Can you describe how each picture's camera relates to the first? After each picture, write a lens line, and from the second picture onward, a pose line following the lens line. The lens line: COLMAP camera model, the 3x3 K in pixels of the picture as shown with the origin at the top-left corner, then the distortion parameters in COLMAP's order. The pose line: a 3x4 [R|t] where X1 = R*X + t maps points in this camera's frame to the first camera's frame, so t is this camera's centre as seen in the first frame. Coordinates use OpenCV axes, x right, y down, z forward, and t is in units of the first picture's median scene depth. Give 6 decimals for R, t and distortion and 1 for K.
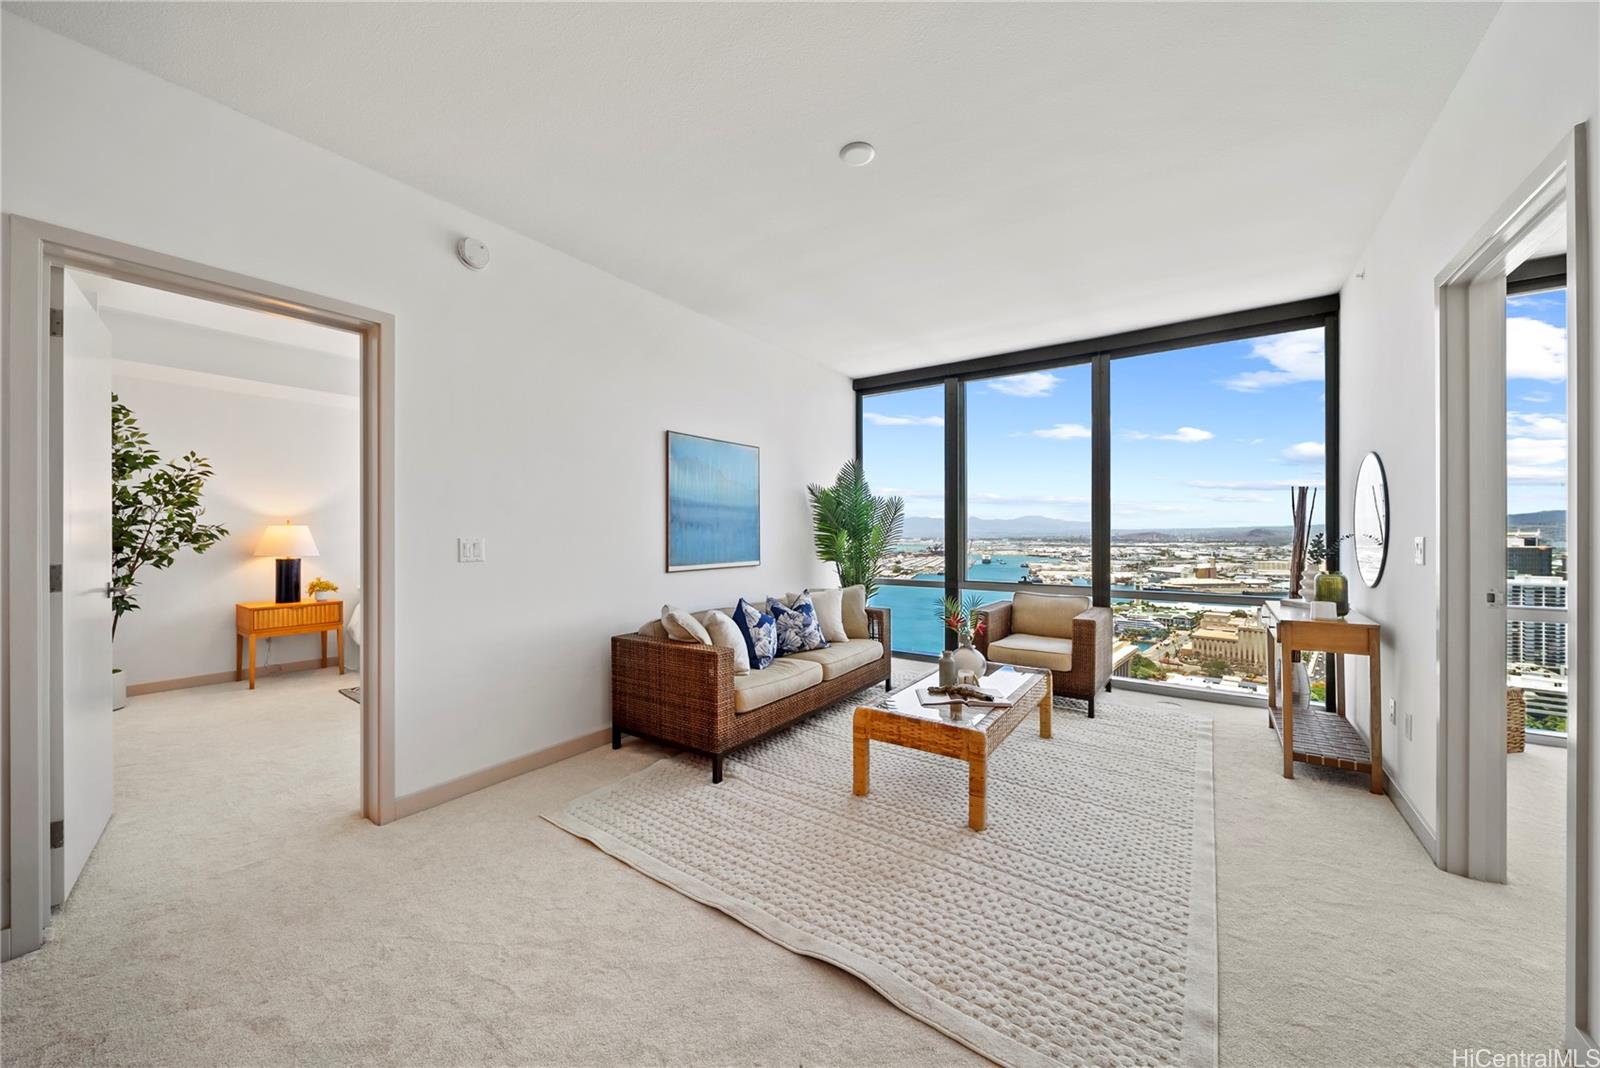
lens RADIAL K [[571.7, 0, 797.6], [0, 571.7, 533.5], [0, 0, 1]] dist [-0.000943, -0.000406]
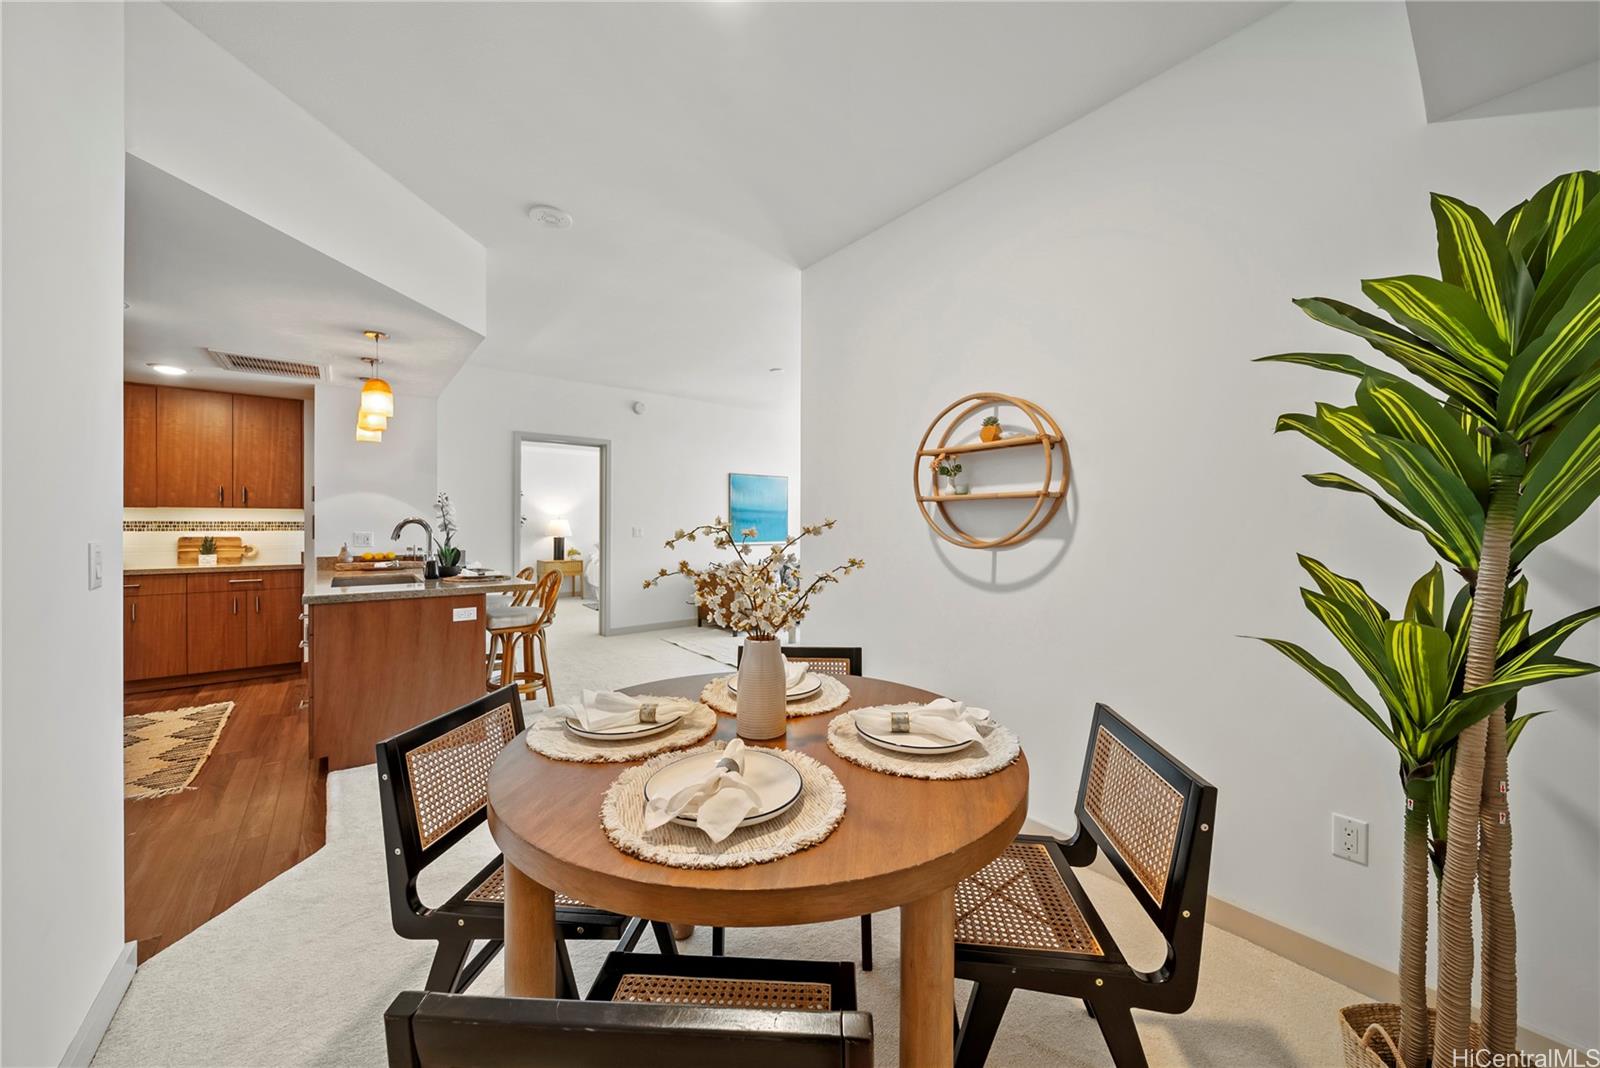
lens RADIAL K [[571.7, 0, 797.6], [0, 571.7, 533.5], [0, 0, 1]] dist [-0.000943, -0.000406]
pose [[0.961684, 0.012962, -0.273855, 0.502227], [-0.008953, 0.999834, 0.015884, -0.007697], [0.274016, -0.012824, 0.961640, -0.775711]]
